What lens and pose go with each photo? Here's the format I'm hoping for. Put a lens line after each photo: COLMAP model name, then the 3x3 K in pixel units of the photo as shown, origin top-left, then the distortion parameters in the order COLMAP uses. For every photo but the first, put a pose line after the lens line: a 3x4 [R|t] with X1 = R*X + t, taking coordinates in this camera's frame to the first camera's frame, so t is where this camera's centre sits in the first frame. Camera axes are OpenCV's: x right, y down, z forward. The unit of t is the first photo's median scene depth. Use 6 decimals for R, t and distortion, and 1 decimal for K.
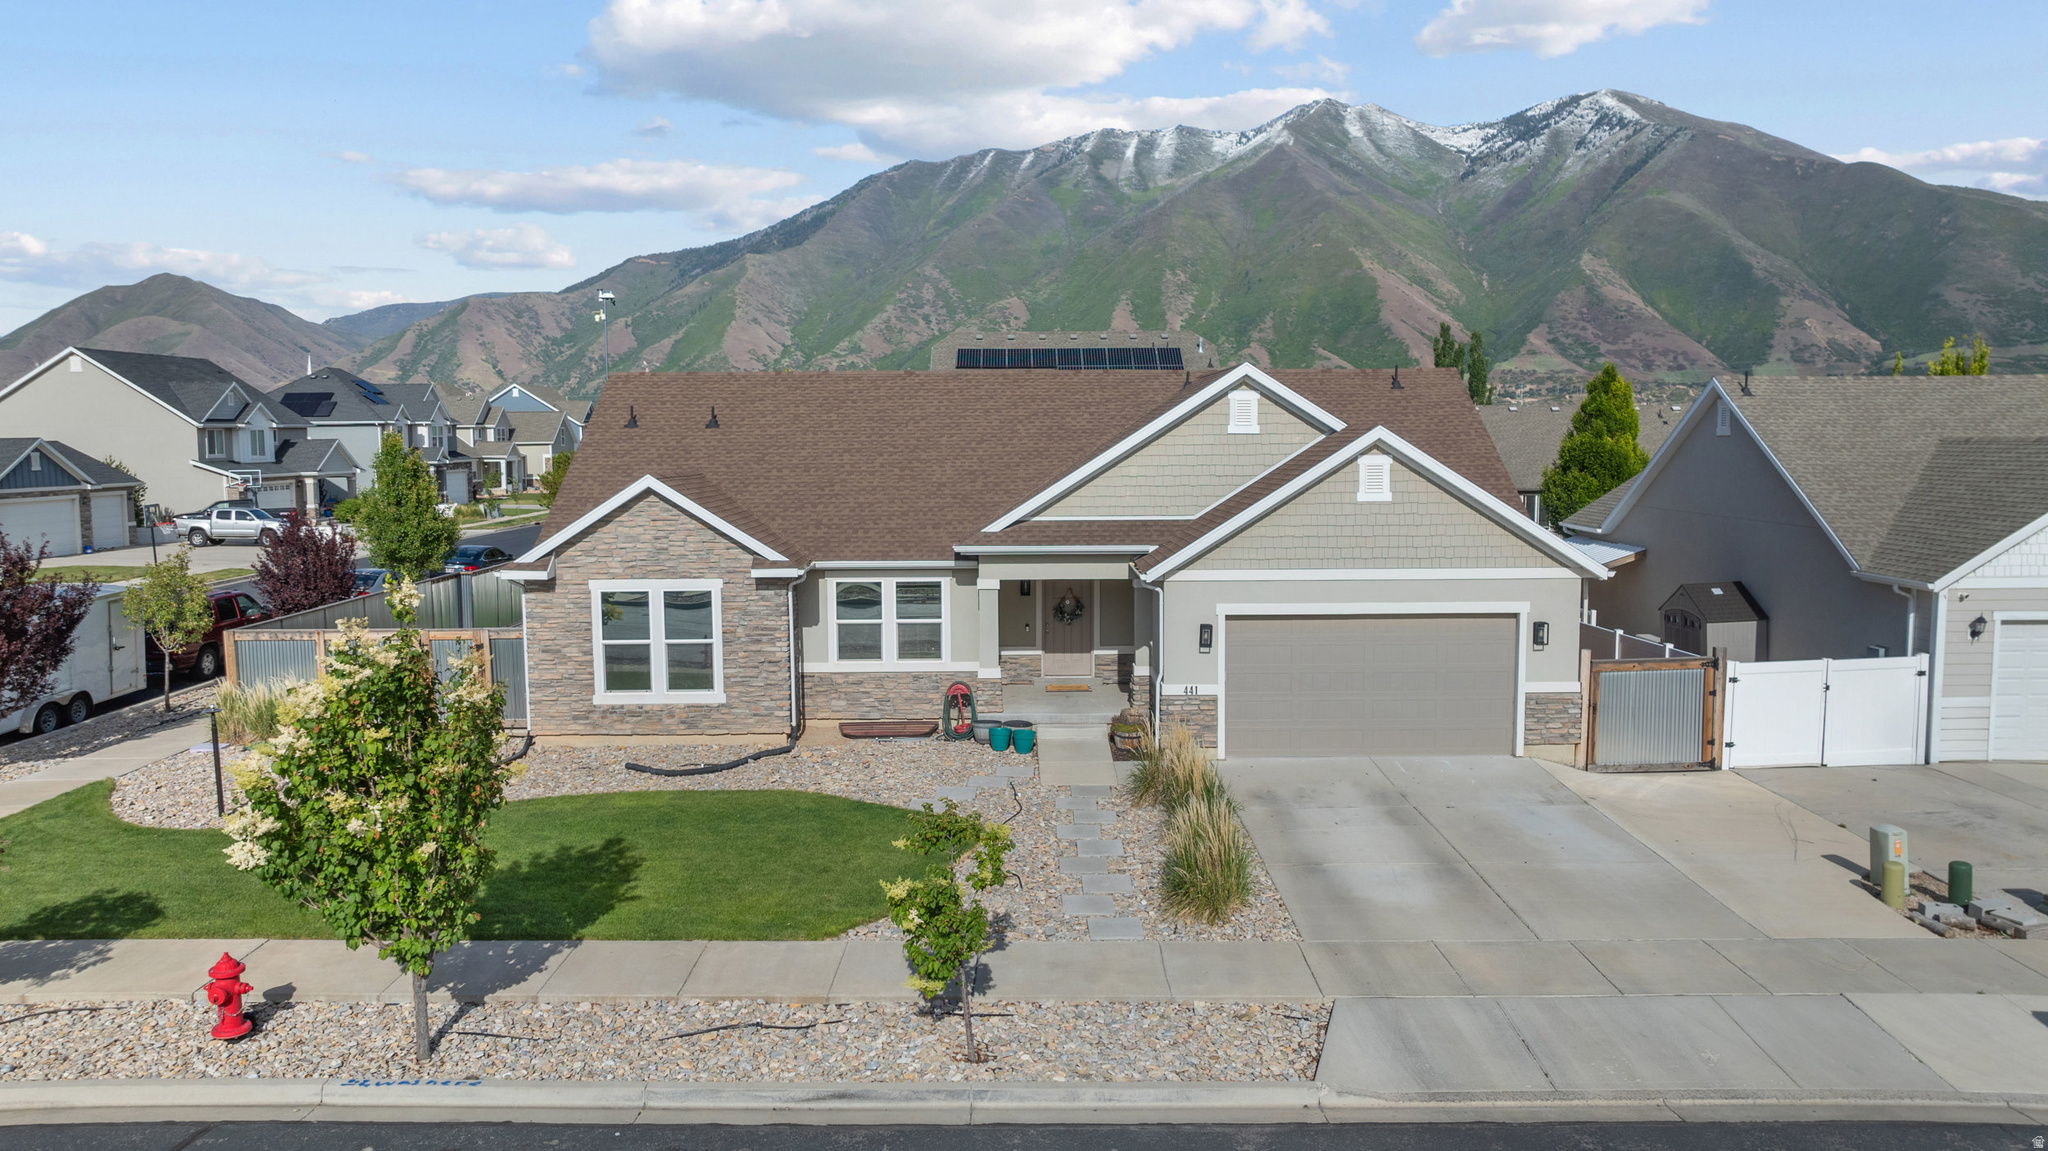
lens RADIAL K [[1451.6, 0, 1014.6], [0, 1451.6, 568.9], [0, 0, 1]] dist [-0.043668, 0.054240]
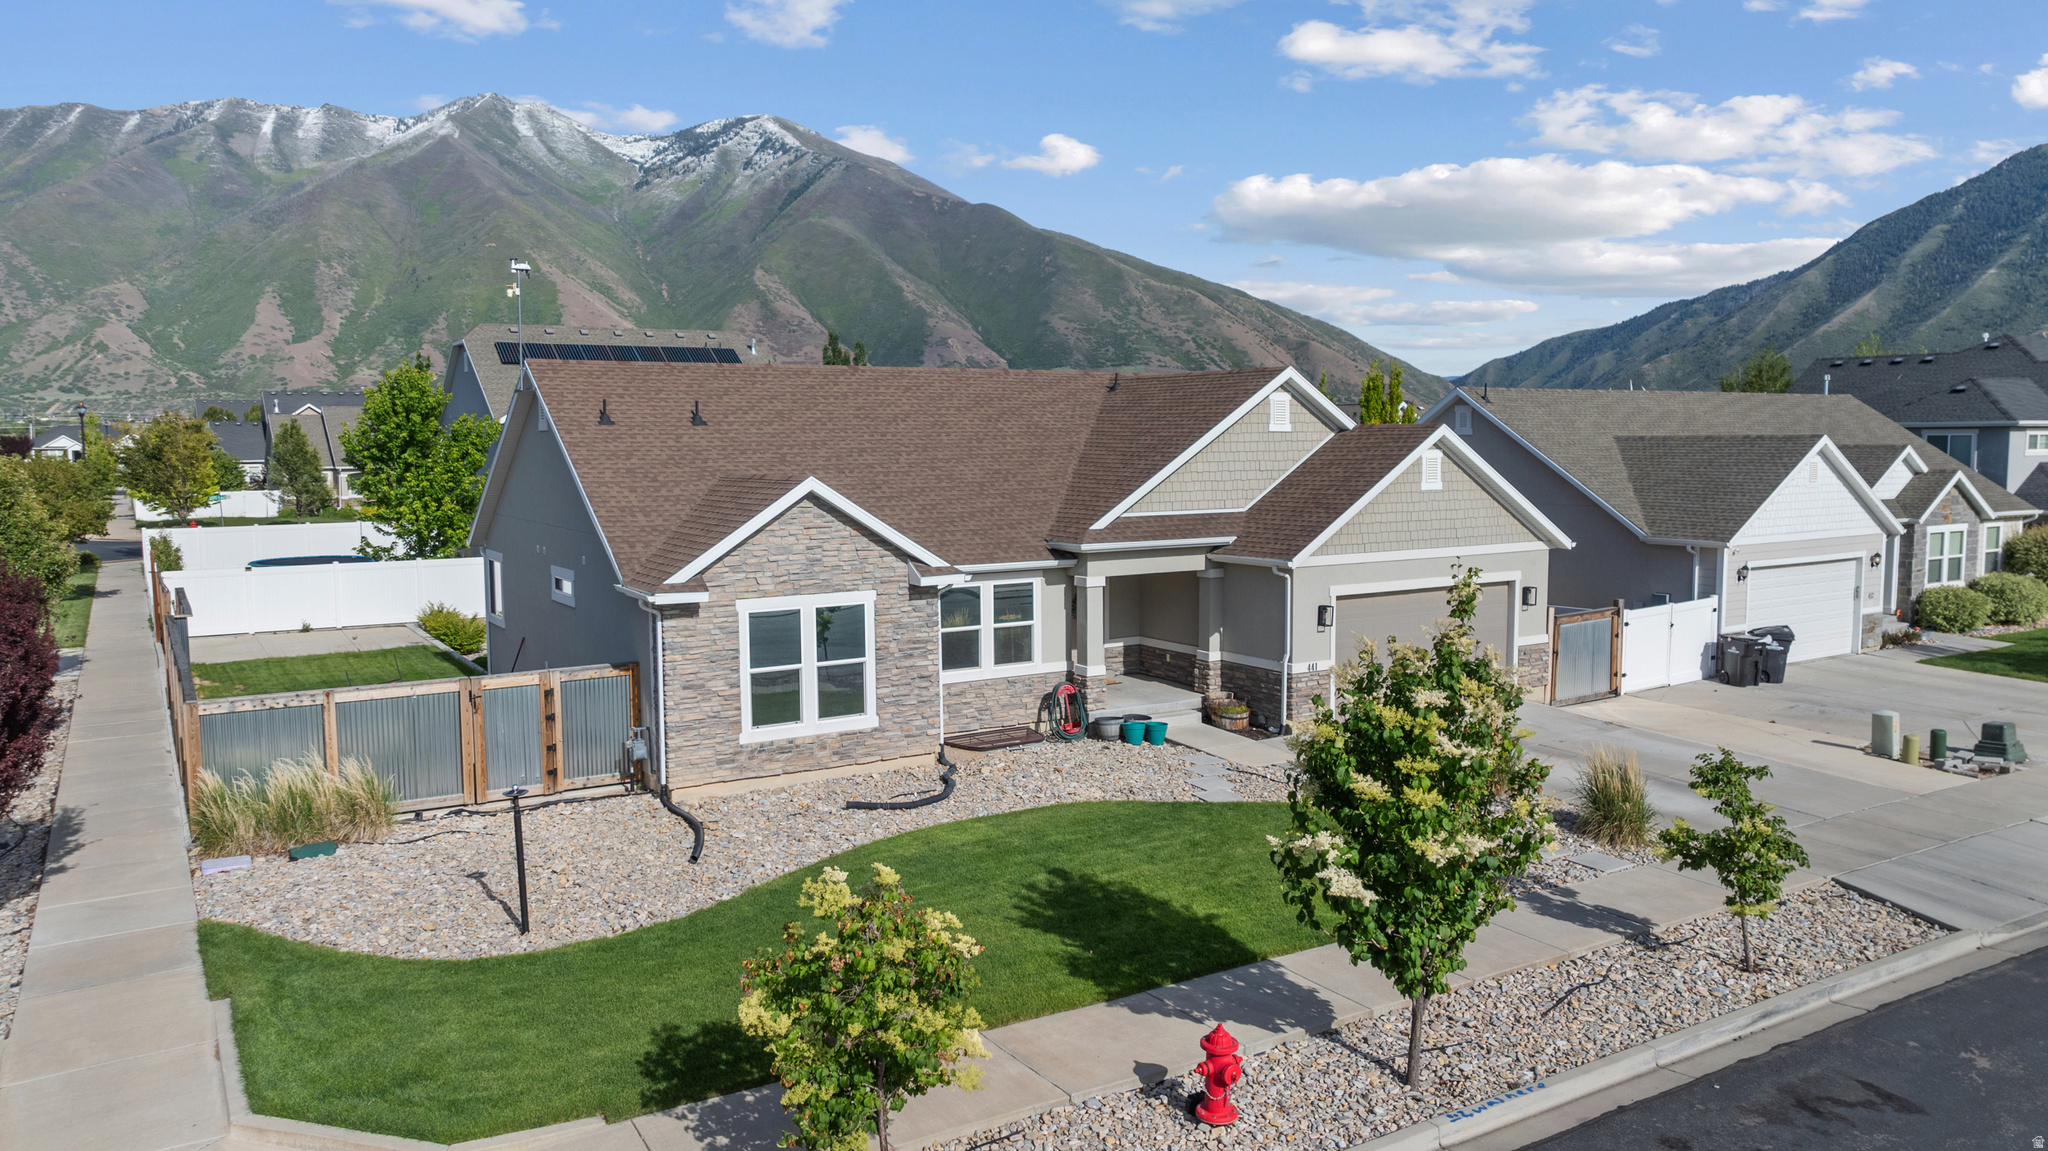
lens RADIAL K [[1451.6, 0, 1031.1], [0, 1451.6, 573.3], [0, 0, 1]] dist [-0.043668, 0.054240]
pose [[0.848932, -0.048798, 0.526244, -0.579683], [0.049829, 0.998683, 0.012222, -0.009625], [-0.526147, 0.015847, 0.850246, 0.171624]]
